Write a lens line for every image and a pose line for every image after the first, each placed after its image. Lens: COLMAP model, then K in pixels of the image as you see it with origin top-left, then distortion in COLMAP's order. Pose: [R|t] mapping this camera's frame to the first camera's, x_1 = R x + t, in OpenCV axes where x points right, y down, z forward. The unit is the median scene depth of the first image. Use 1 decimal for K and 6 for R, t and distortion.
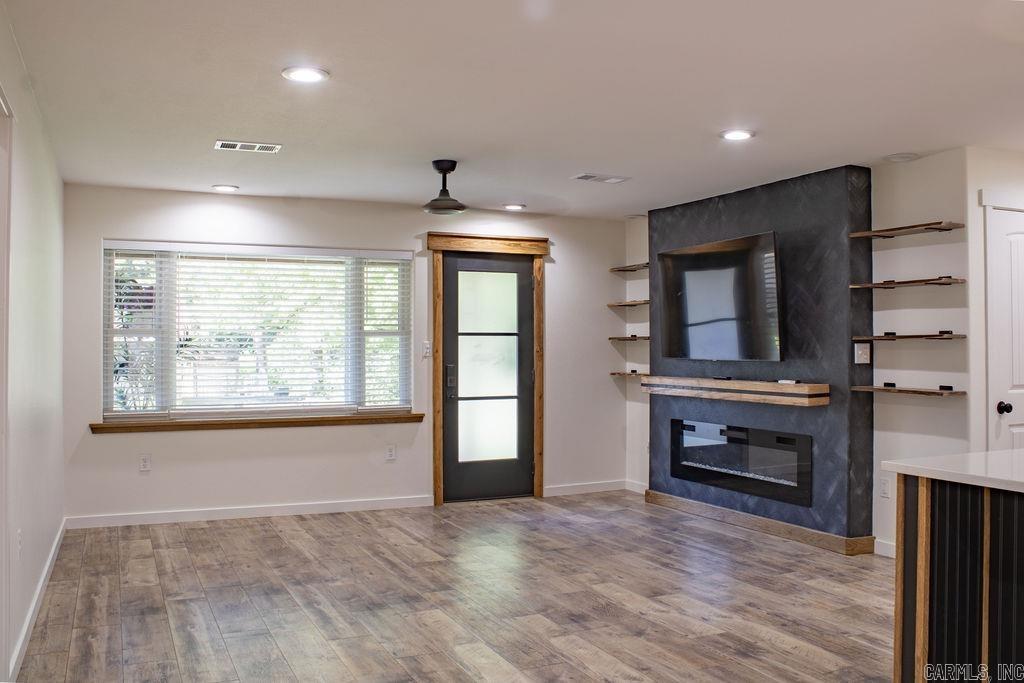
lens RADIAL K [[870.1, 0, 512.0], [0, 870.1, 341.5], [0, 0, 1]] dist [-0.167046, 0.148458]
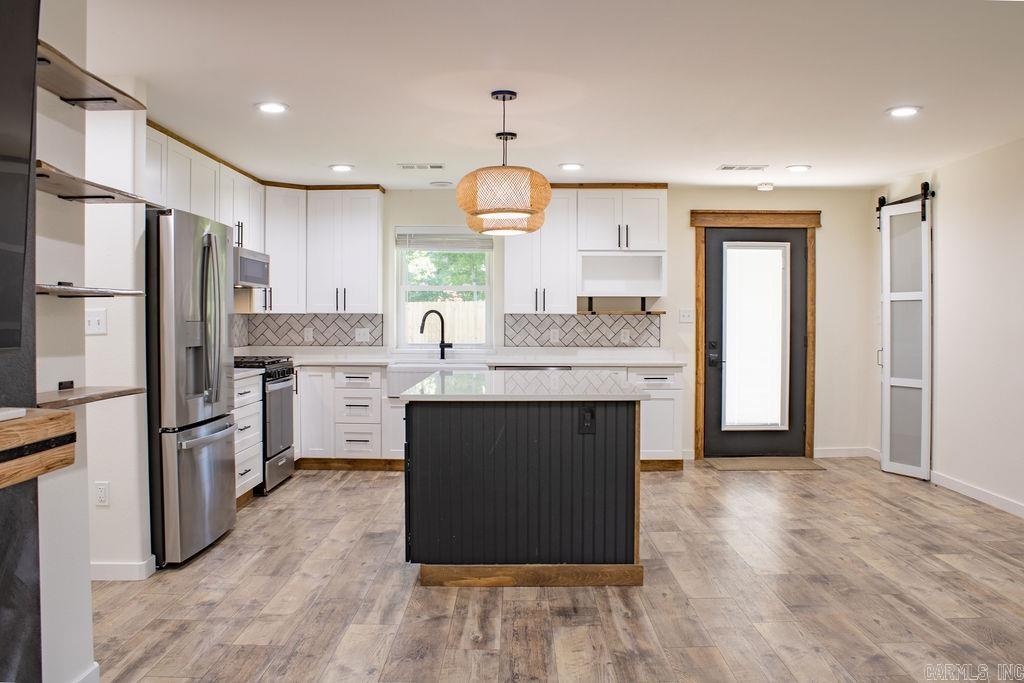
lens RADIAL K [[870.1, 0, 512.0], [0, 870.1, 341.5], [0, 0, 1]] dist [-0.167046, 0.148458]
pose [[-0.901466, -0.013756, 0.432631, 0.006444], [-0.005541, 0.999780, 0.020243, 0.009253], [-0.432814, 0.015851, -0.901344, 0.955251]]
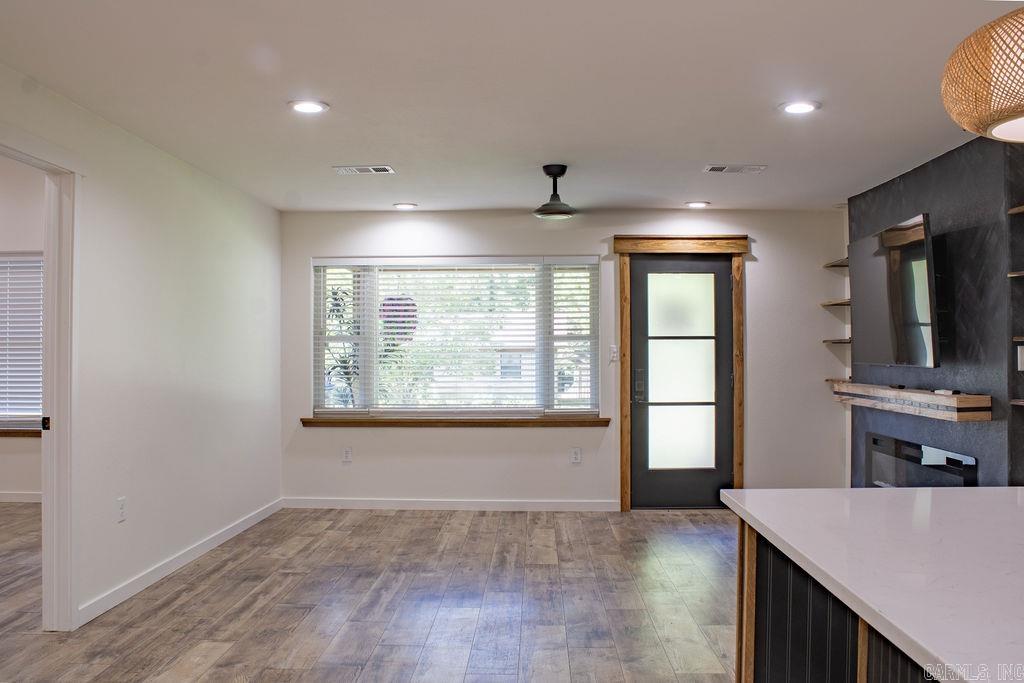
lens RADIAL K [[859.0, 0, 513.6], [0, 859.0, 335.8], [0, 0, 1]] dist [-0.166915, 0.151356]
pose [[0.893636, -0.008885, -0.448705, 0.246872], [0.003851, 0.999919, -0.012130, 0.000285], [0.448776, 0.009112, 0.893598, 0.073241]]
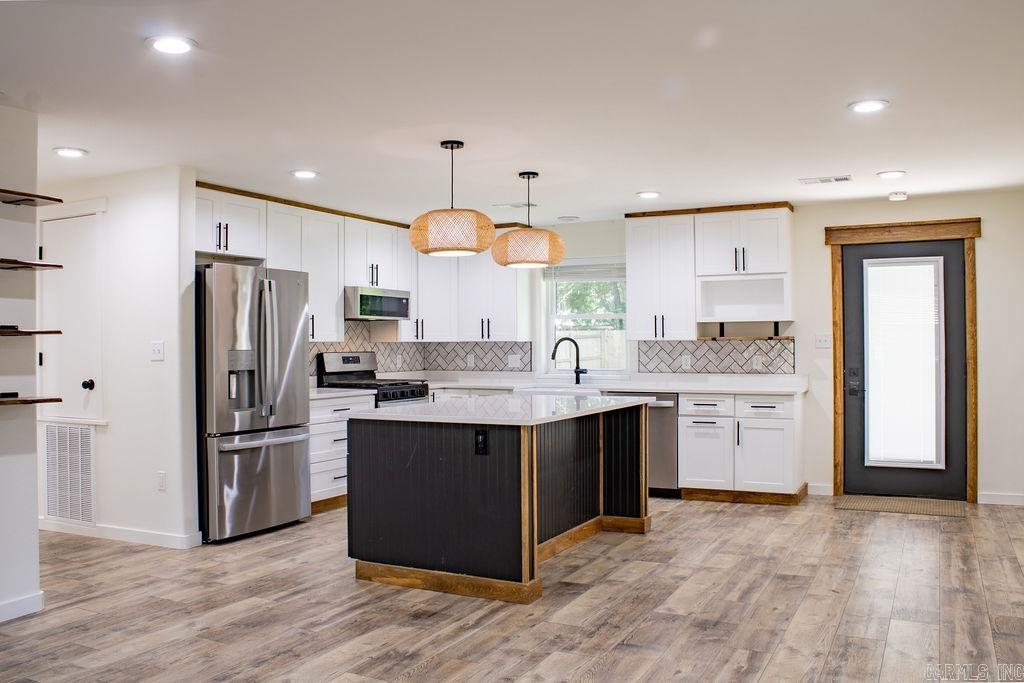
lens RADIAL K [[859.0, 0, 513.6], [0, 859.0, 335.8], [0, 0, 1]] dist [-0.166915, 0.151356]
pose [[-0.608900, 0.010675, 0.793175, -0.292627], [-0.000509, 0.999904, -0.013848, 0.005836], [-0.793247, -0.008836, -0.608836, 0.764890]]
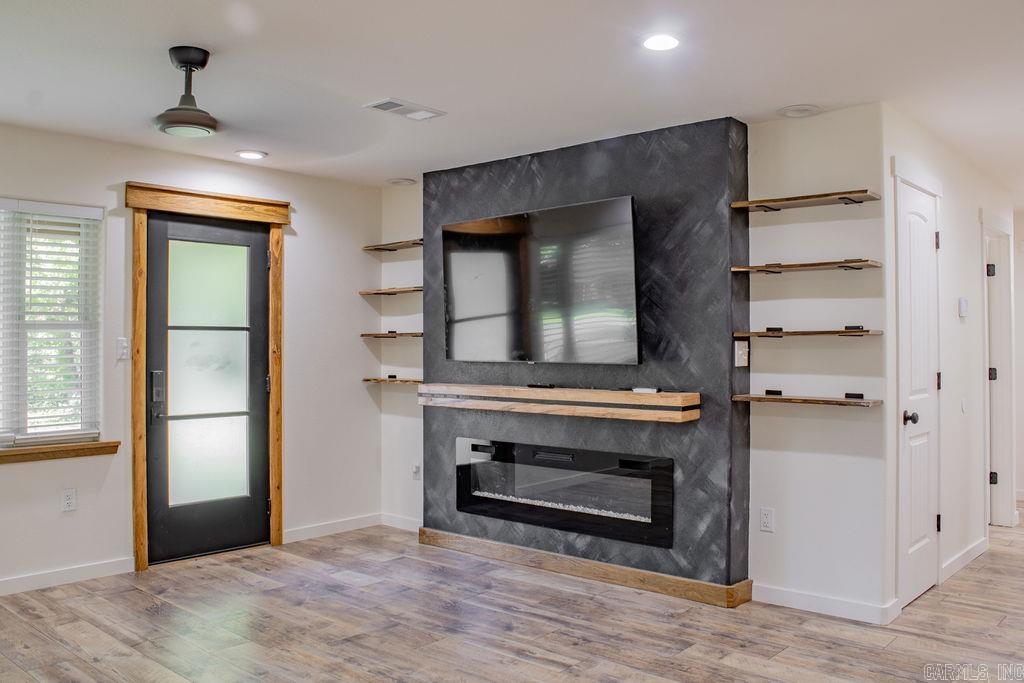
lens RADIAL K [[859.0, 0, 513.6], [0, 859.0, 335.8], [0, 0, 1]] dist [-0.166915, 0.151356]
pose [[0.919280, 0.004243, 0.393581, -0.075229], [-0.002036, 0.999980, -0.006025, 0.001771], [-0.393599, 0.004738, 0.919270, 0.265730]]
